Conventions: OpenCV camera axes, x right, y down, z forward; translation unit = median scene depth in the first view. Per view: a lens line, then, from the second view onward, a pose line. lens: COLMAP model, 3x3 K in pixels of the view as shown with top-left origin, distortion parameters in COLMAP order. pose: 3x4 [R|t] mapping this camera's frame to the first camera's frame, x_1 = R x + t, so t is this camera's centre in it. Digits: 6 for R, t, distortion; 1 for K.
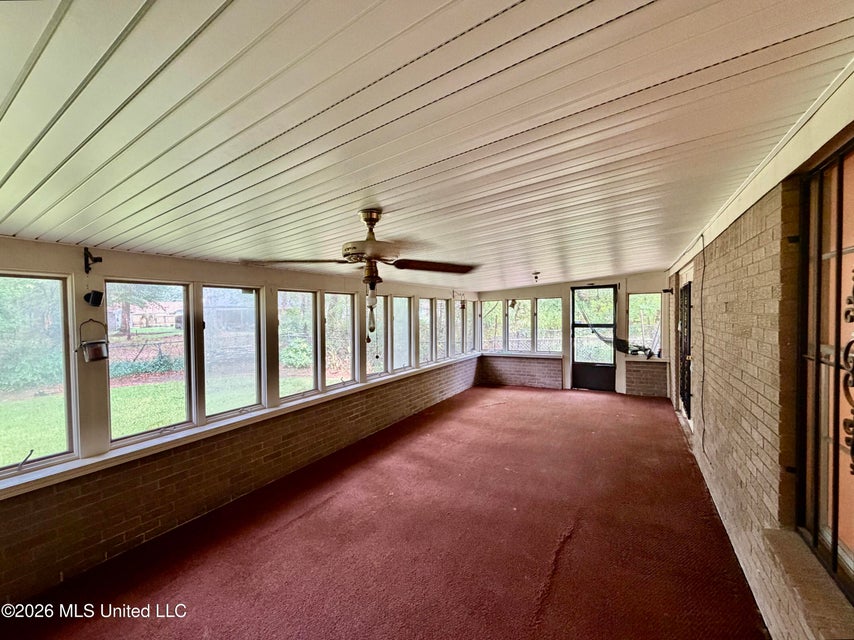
lens RADIAL K [[349.7, 0, 423.9], [0, 349.7, 317.1], [0, 0, 1]] dist [0.001092, -0.000488]
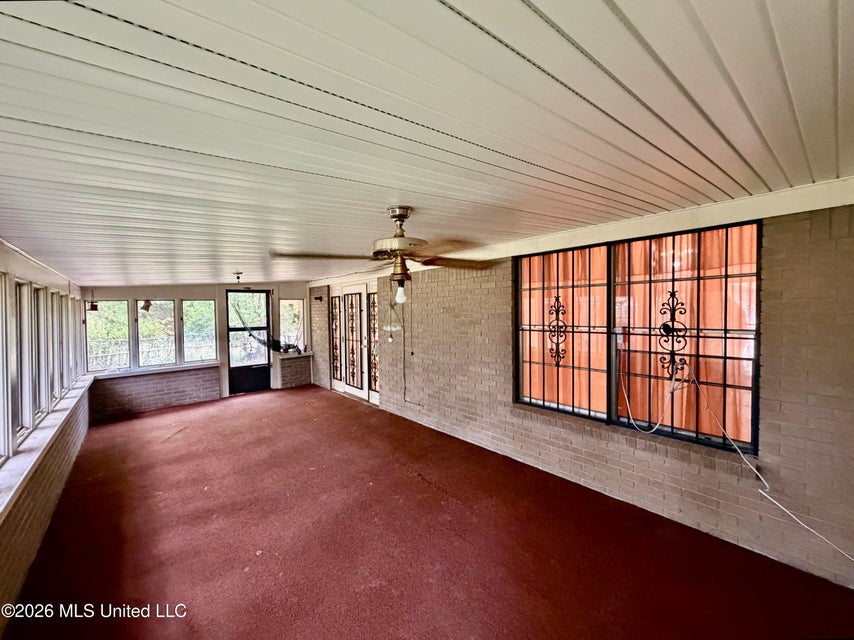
lens RADIAL K [[349.7, 0, 425.7], [0, 349.7, 319.1], [0, 0, 1]] dist [0.001092, -0.000488]
pose [[0.318624, -0.012530, 0.947798, -0.325203], [0.023429, 0.999711, 0.005340, 0.002708], [-0.947592, 0.020505, 0.318825, 0.192767]]
